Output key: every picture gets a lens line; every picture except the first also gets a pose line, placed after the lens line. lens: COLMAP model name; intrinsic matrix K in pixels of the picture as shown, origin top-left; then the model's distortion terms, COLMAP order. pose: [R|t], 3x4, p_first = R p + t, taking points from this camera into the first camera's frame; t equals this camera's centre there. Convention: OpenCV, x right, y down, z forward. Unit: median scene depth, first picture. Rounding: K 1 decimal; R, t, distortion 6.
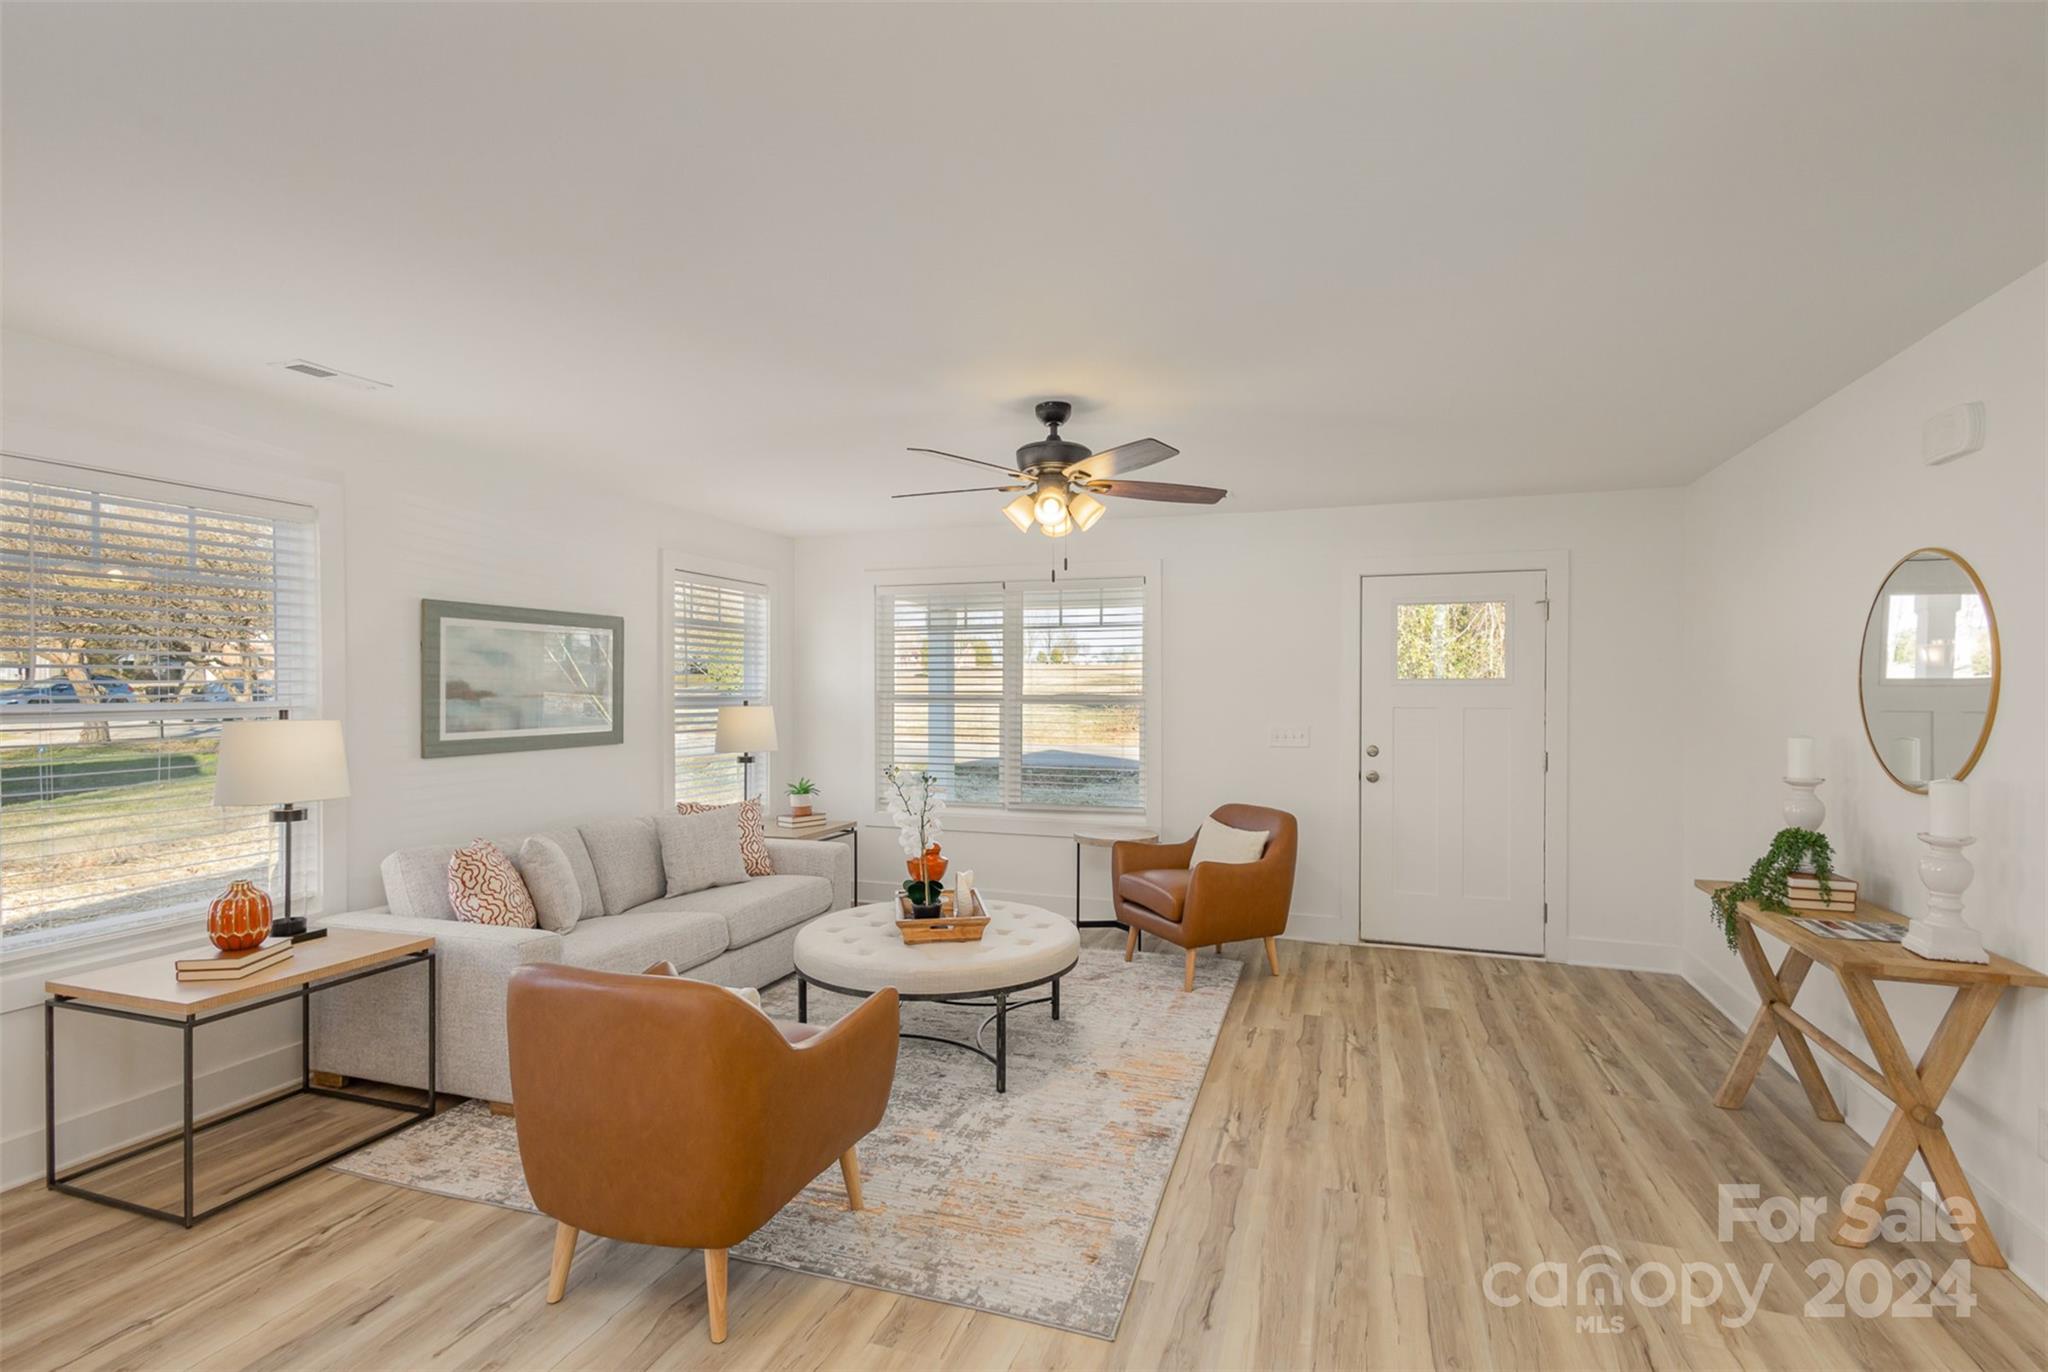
lens RADIAL K [[959.4, 0, 1029.6], [0, 959.4, 689.7], [0, 0, 1]] dist [0.010002, -0.000013]
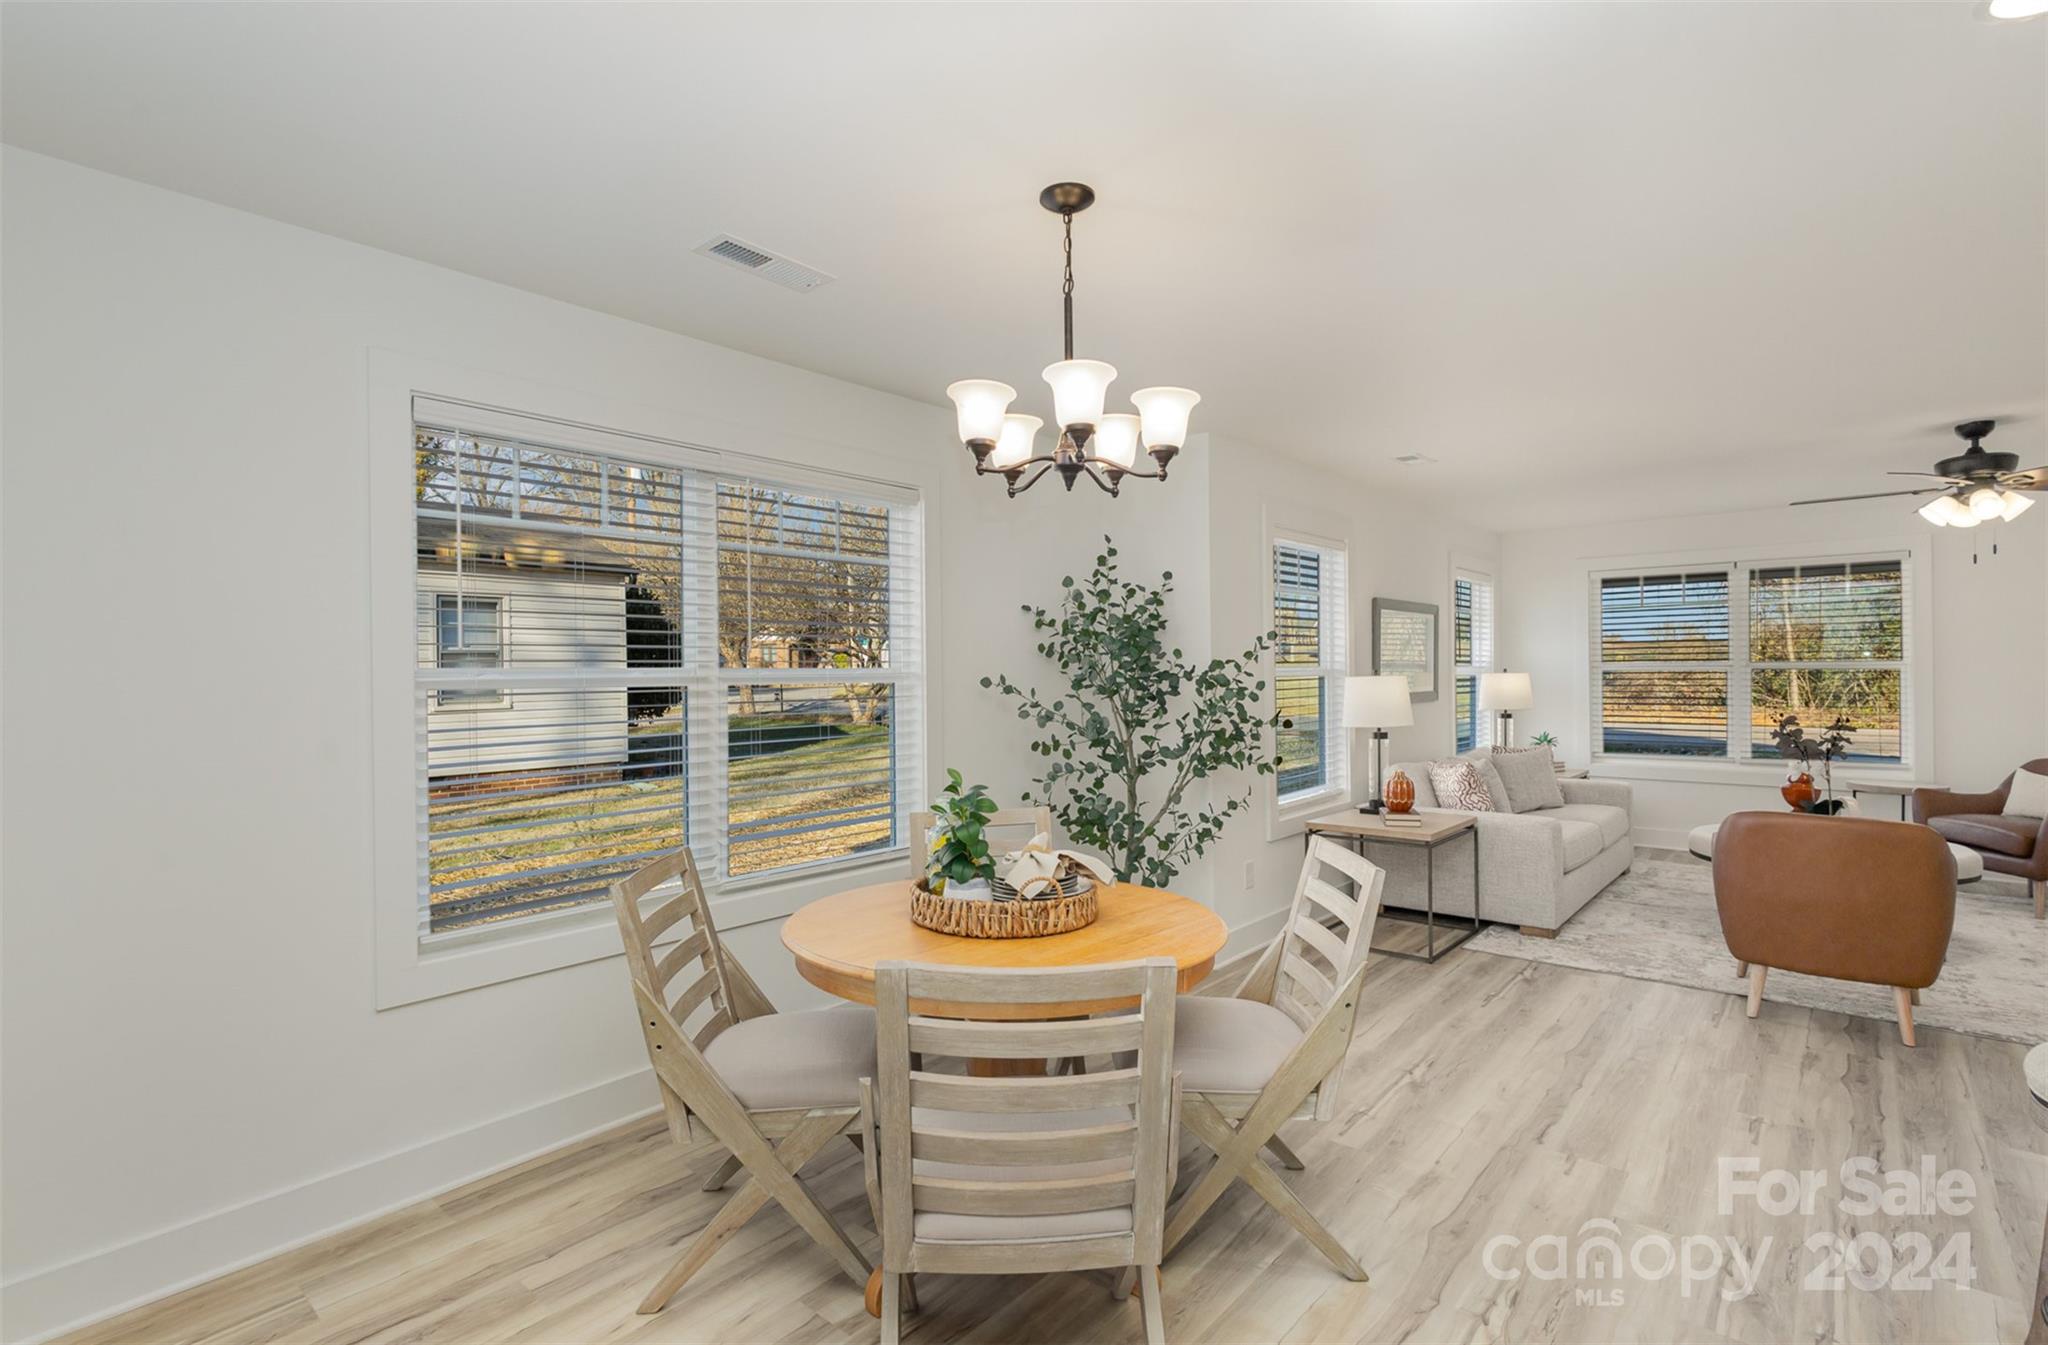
lens RADIAL K [[971.9, 0, 1019.2], [0, 971.9, 676.1], [0, 0, 1]] dist [0.013089, 0.000120]
pose [[0.929957, -0.007682, -0.367587, -0.671351], [0.008898, 0.999959, 0.001613, 0.021761], [0.367560, -0.004770, 0.929988, -0.663640]]
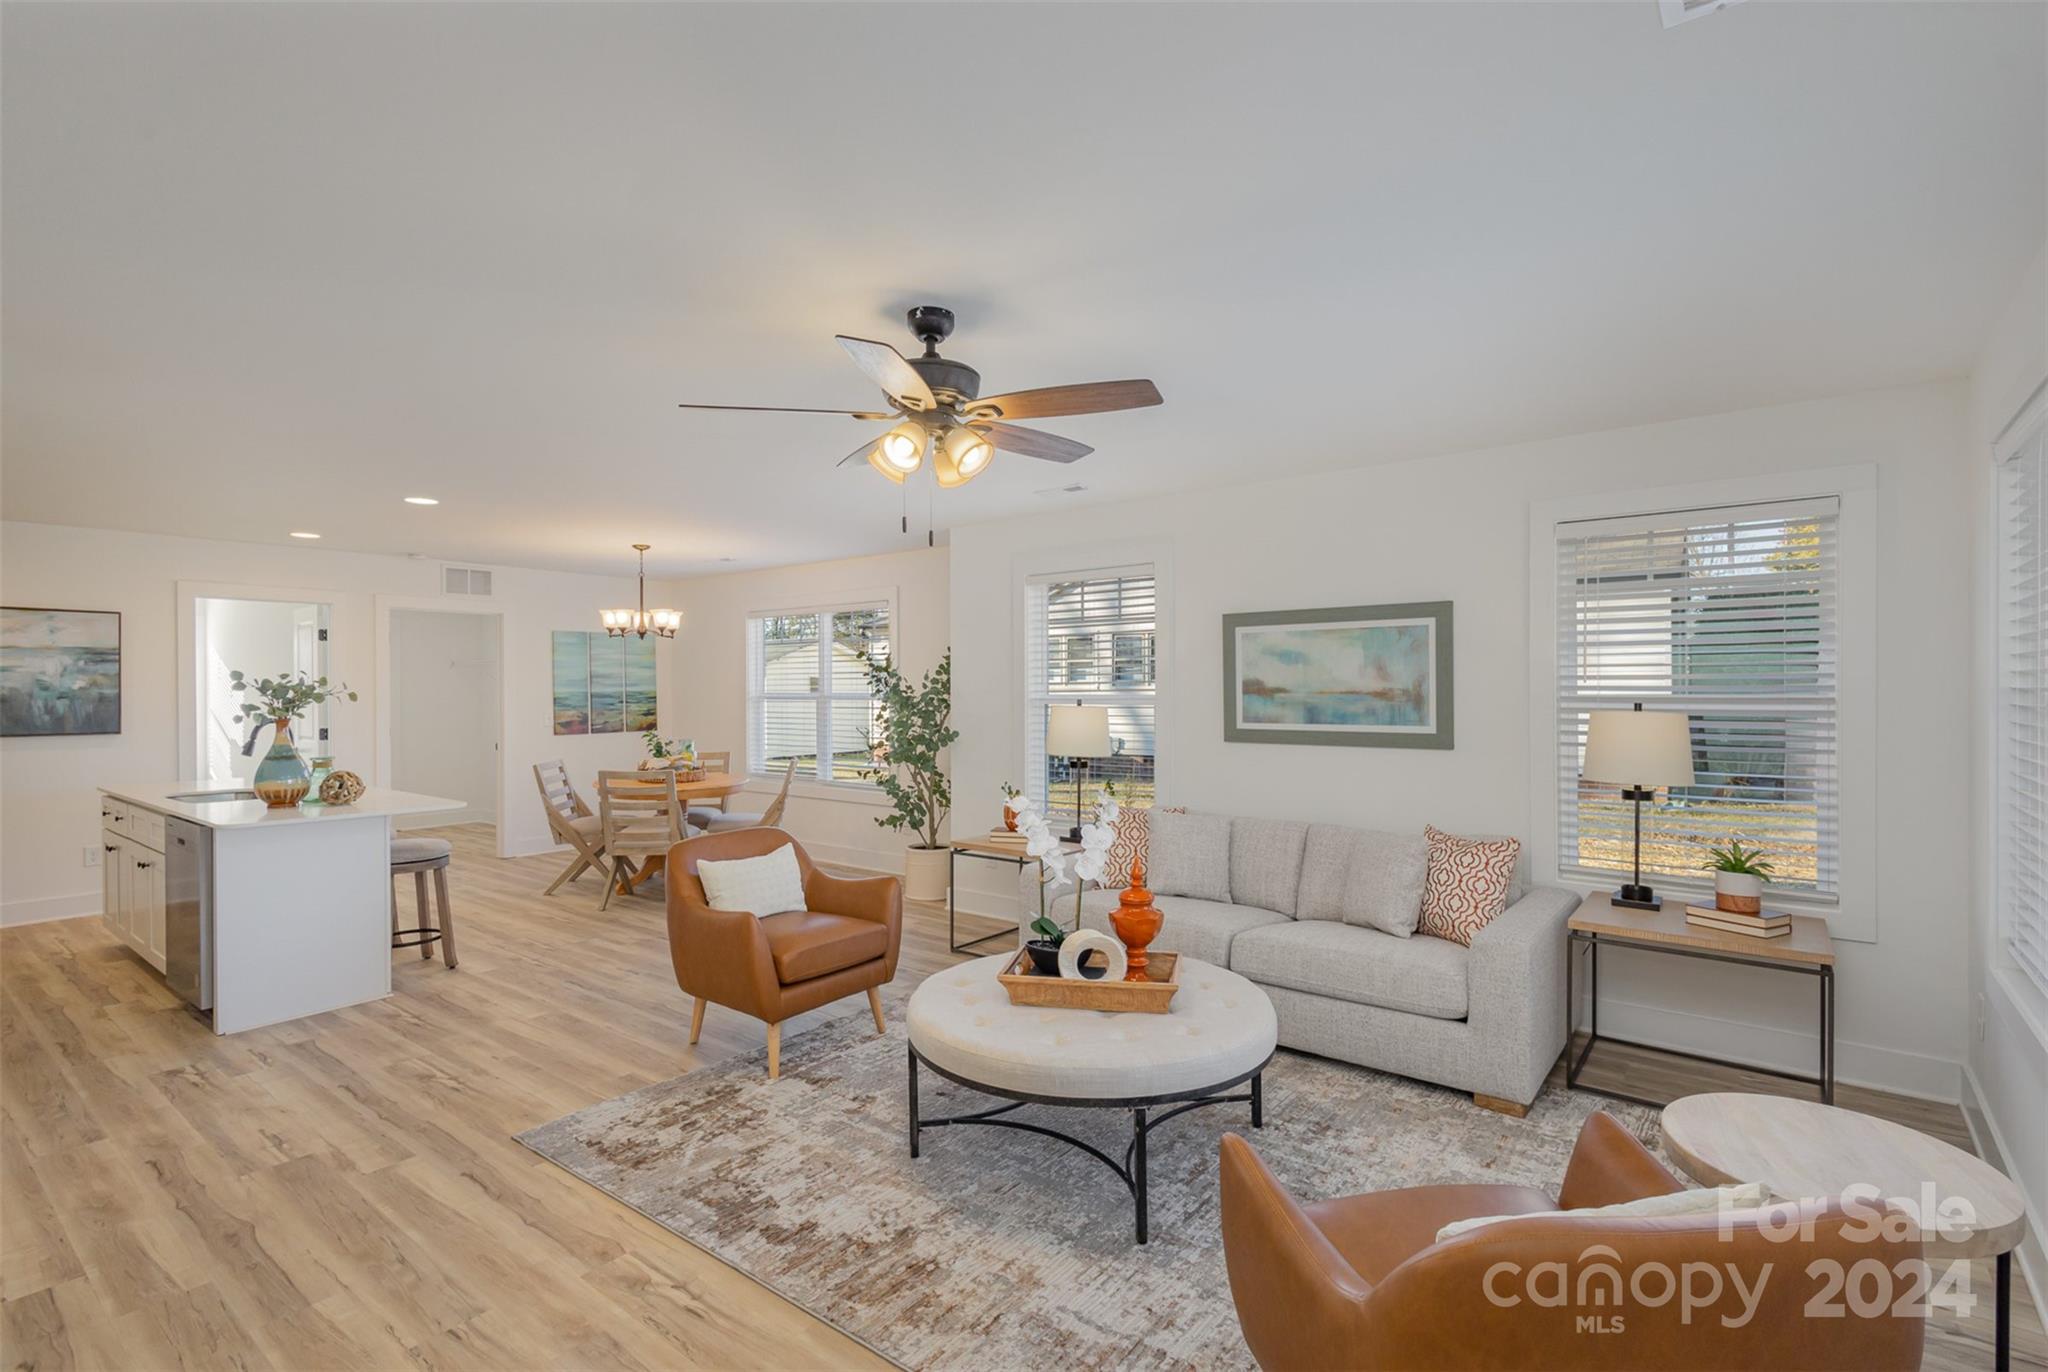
lens RADIAL K [[959.4, 0, 1029.6], [0, 959.4, 689.7], [0, 0, 1]] dist [0.010002, -0.000013]
pose [[-0.325020, 0.009330, -0.945661, 0.726980], [0.006162, 0.999951, 0.007747, -0.008392], [0.945687, -0.003309, -0.325062, 1.335222]]
